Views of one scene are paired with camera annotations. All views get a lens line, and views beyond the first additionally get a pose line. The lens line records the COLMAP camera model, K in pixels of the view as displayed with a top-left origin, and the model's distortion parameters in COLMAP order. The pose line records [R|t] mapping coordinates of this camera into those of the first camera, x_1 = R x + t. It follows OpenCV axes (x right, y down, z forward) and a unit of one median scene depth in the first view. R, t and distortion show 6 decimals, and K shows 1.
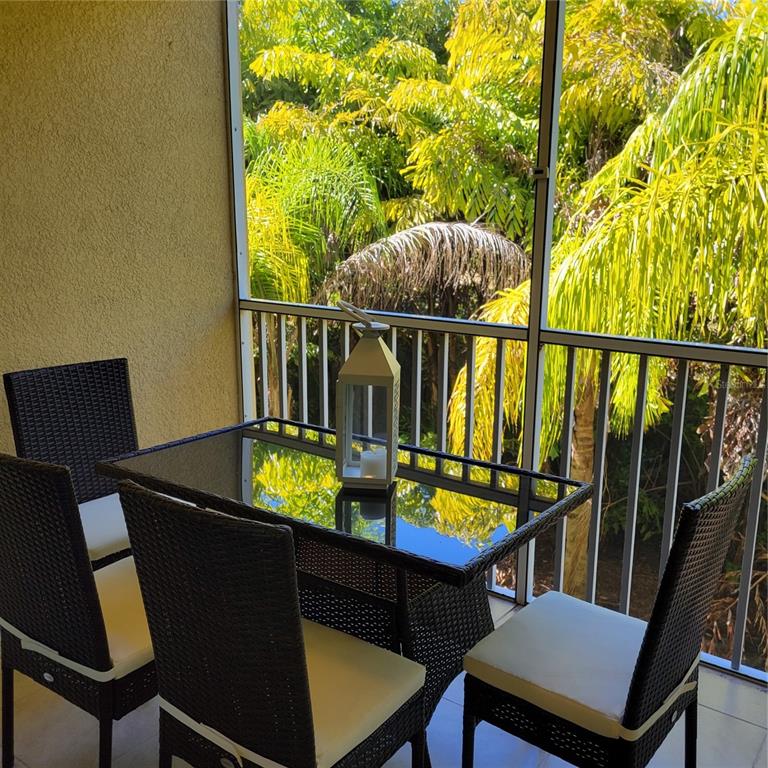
lens RADIAL K [[774.0, 0, 384.0], [0, 774.0, 384.0], [0, 0, 1]] dist [0.053697, -0.015077]
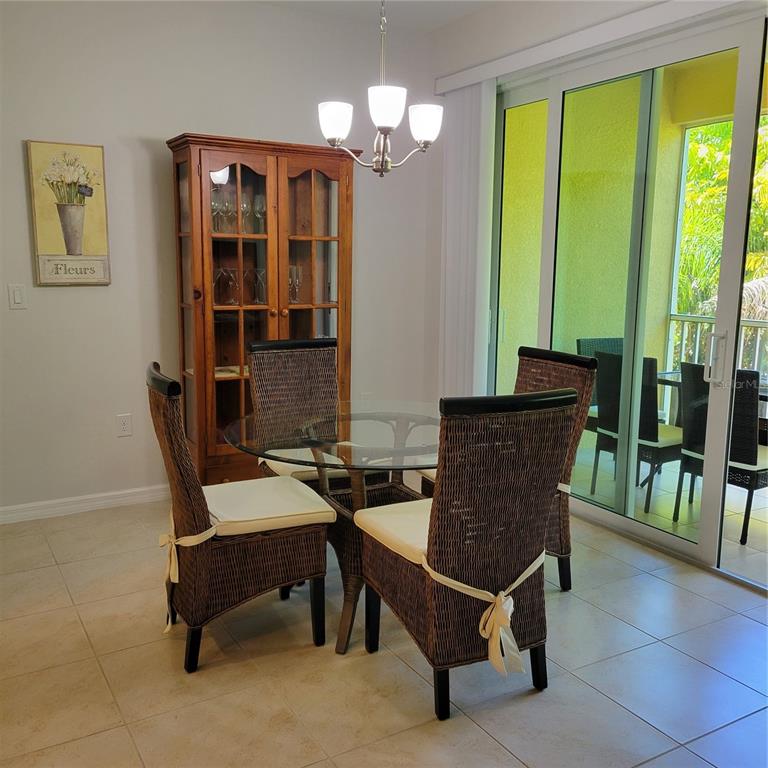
lens RADIAL K [[774.0, 0, 384.0], [0, 774.0, 384.0], [0, 0, 1]] dist [0.053697, -0.015077]
pose [[0.925617, 0.057654, -0.374045, -0.056454], [-0.081329, 0.995540, -0.047809, 0.087584], [0.369621, 0.074673, 0.926177, -0.408308]]
